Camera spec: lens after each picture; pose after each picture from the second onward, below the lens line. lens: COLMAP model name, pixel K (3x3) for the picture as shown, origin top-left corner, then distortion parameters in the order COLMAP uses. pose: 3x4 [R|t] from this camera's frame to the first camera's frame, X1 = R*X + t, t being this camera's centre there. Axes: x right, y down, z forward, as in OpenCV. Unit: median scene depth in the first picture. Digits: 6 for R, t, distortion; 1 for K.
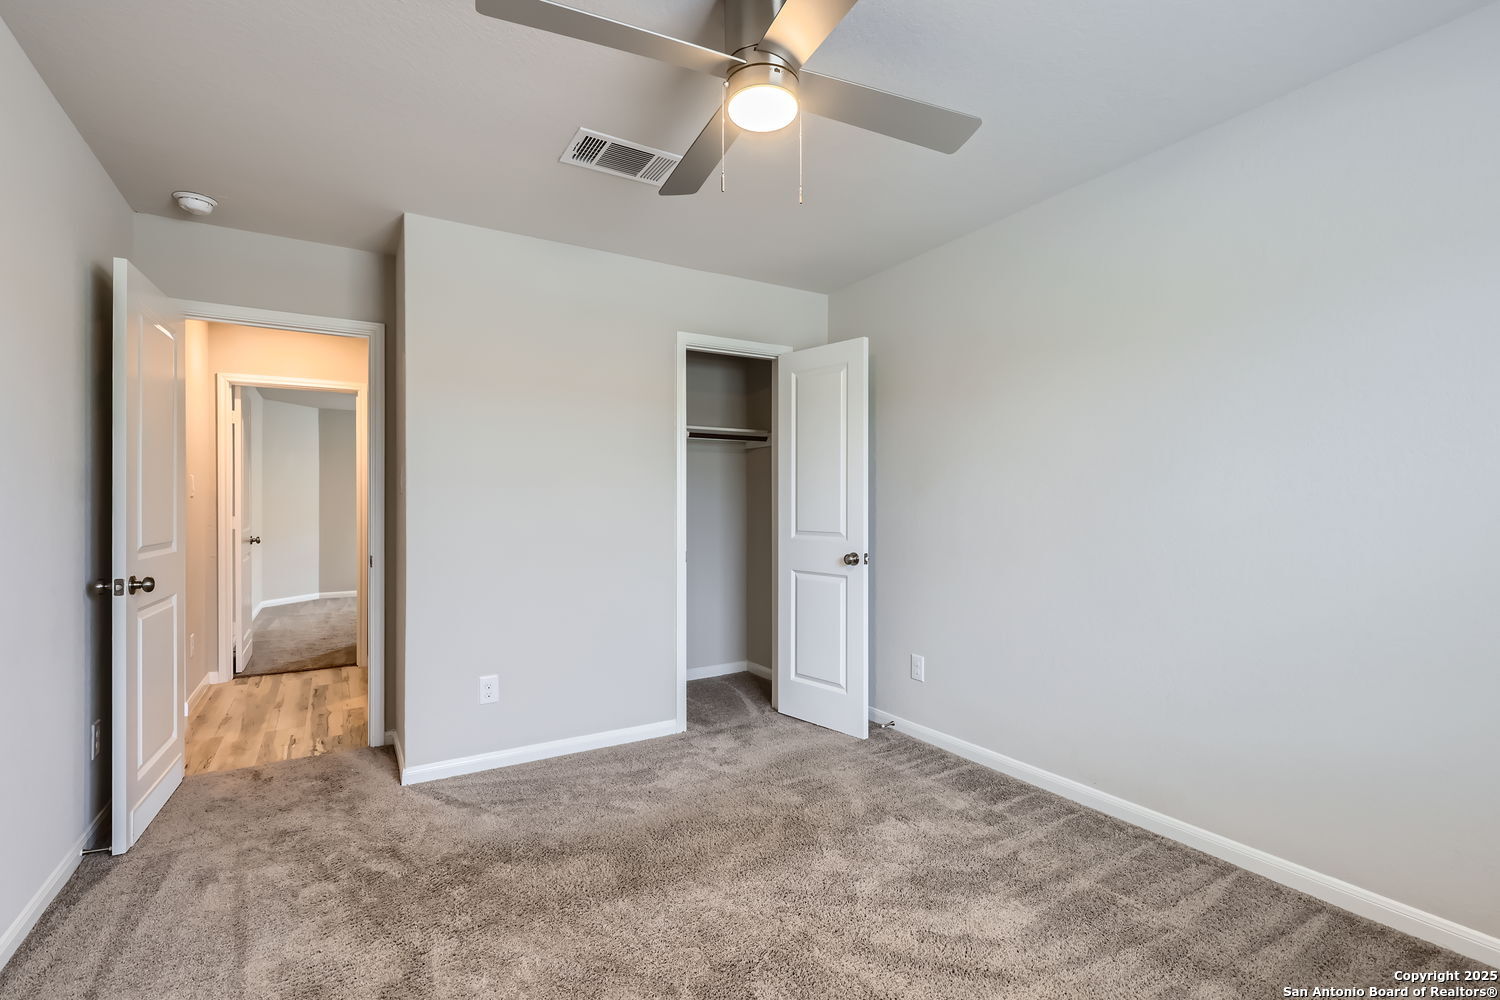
lens RADIAL K [[673.3, 0, 753.9], [0, 673.3, 500.5], [0, 0, 1]] dist [0.004913, -0.000744]
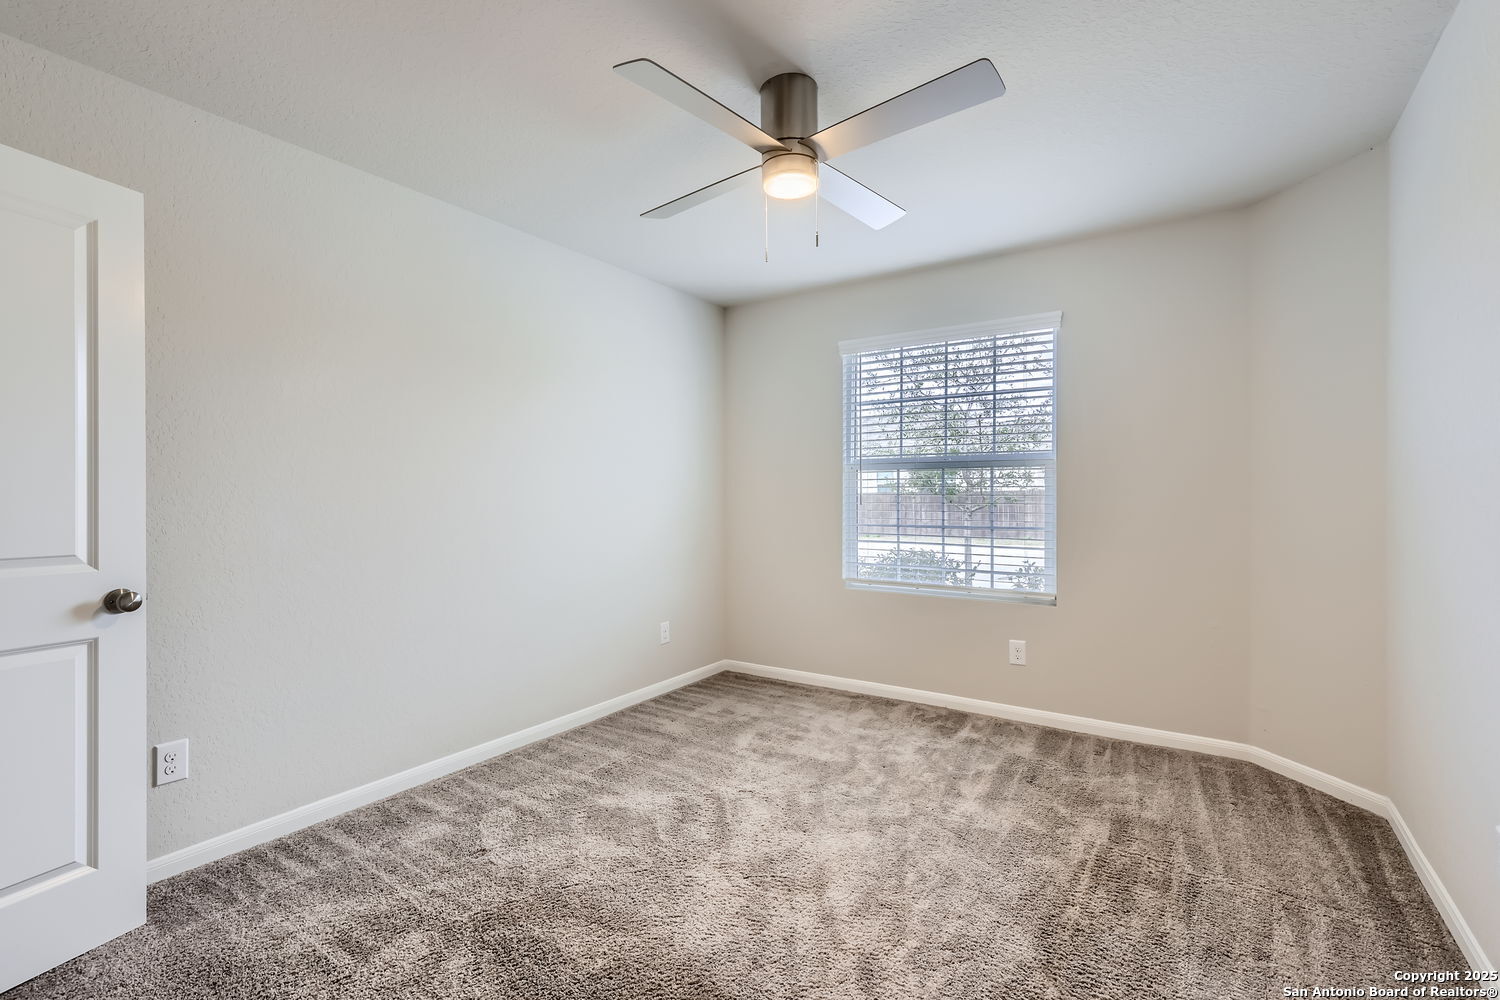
lens RADIAL K [[673.3, 0, 753.9], [0, 673.3, 500.5], [0, 0, 1]] dist [0.004913, -0.000744]
pose [[-0.460354, 0.010891, 0.887669, -0.621201], [-0.010365, 0.999791, -0.017642, 0.014039], [-0.887675, -0.017322, -0.460145, 0.906974]]
